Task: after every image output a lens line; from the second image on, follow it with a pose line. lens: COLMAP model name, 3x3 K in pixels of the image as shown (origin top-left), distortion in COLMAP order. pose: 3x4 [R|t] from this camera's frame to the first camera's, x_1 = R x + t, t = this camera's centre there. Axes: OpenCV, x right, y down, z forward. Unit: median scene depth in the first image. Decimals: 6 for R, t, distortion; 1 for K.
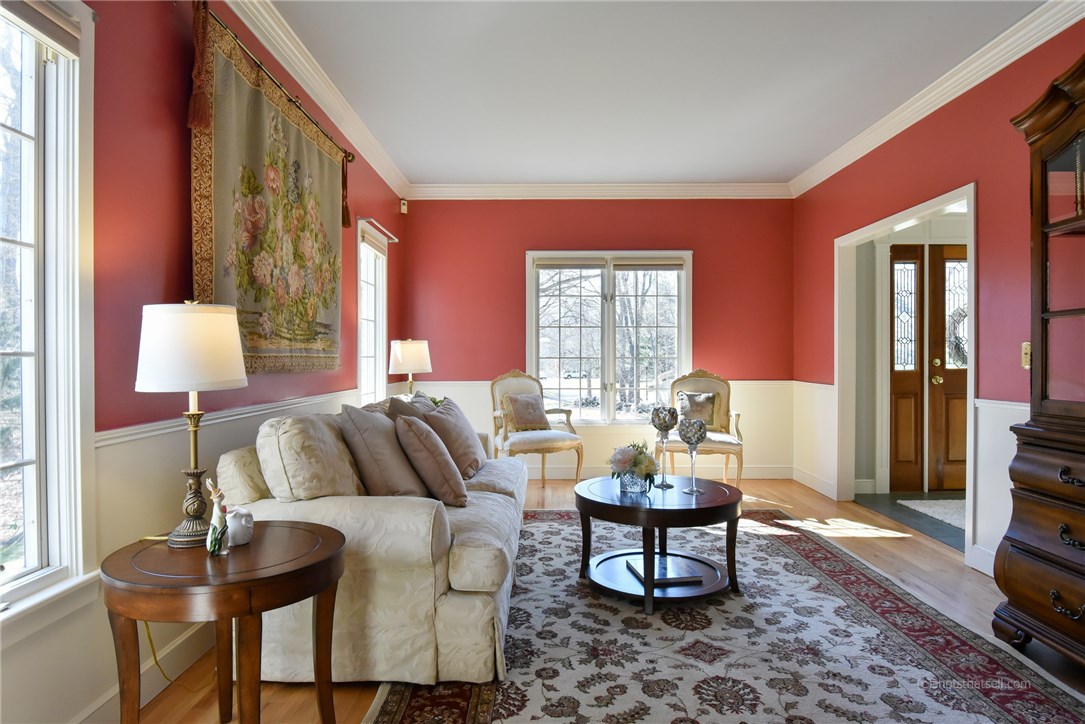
lens RADIAL K [[647.3, 0, 542.4], [0, 647.3, 360.3], [0, 0, 1]] dist [-0.008056, -0.002938]
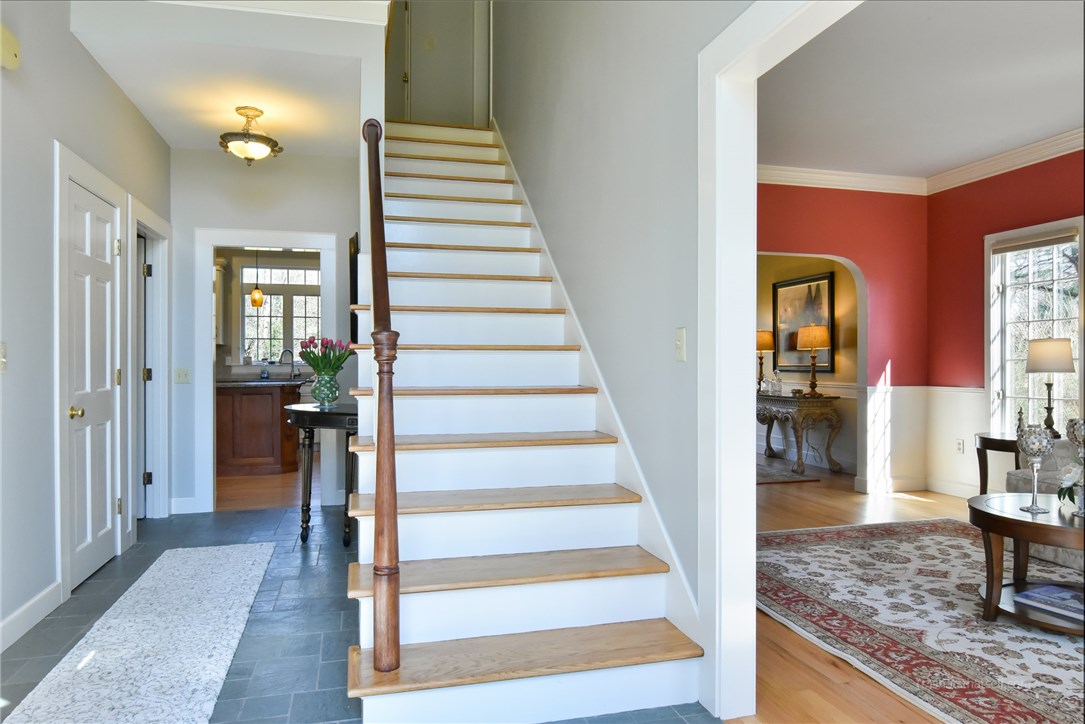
lens RADIAL K [[705.5, 0, 541.4], [0, 705.5, 364.1], [0, 0, 1]] dist [-0.010778, -0.006479]
pose [[-0.967386, -0.002444, -0.253293, 1.207488], [-0.003658, 0.999984, 0.004321, 0.002881], [0.253279, 0.005107, -0.967380, 1.878596]]
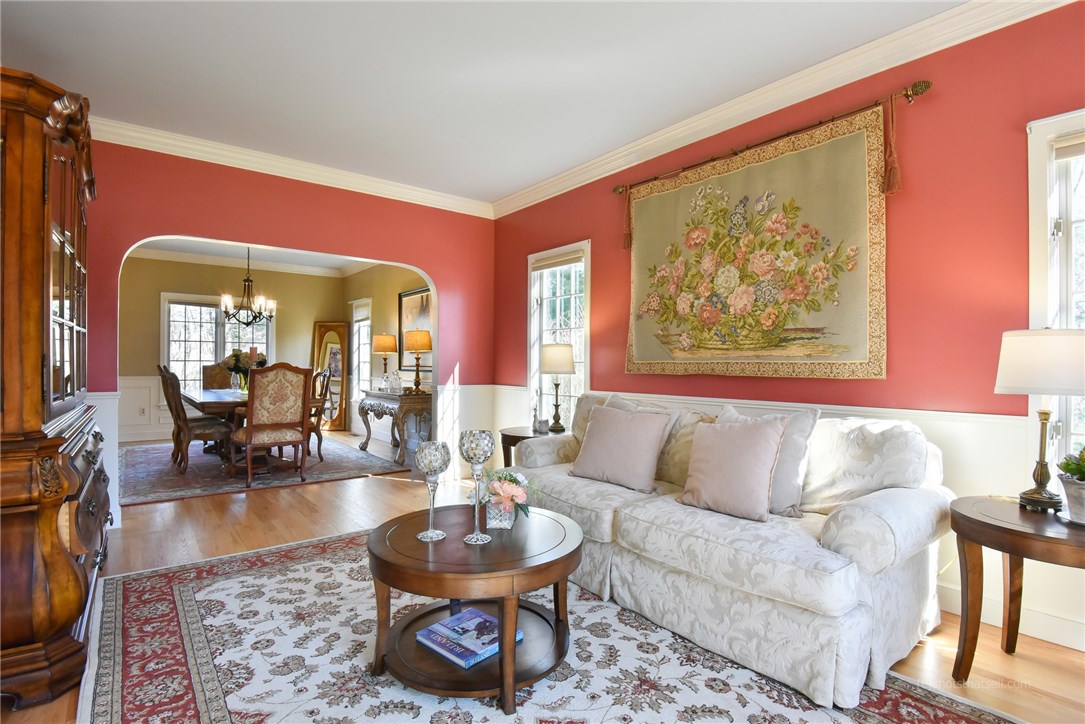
lens RADIAL K [[533.0, 0, 544.3], [0, 533.0, 361.2], [0, 0, 1]] dist [-0.032666, -0.000905]
pose [[-0.786287, -0.007321, -0.617818, 0.556775], [-0.009020, 0.999959, -0.000370, -0.007645], [0.617795, 0.005282, -0.786321, 1.692572]]
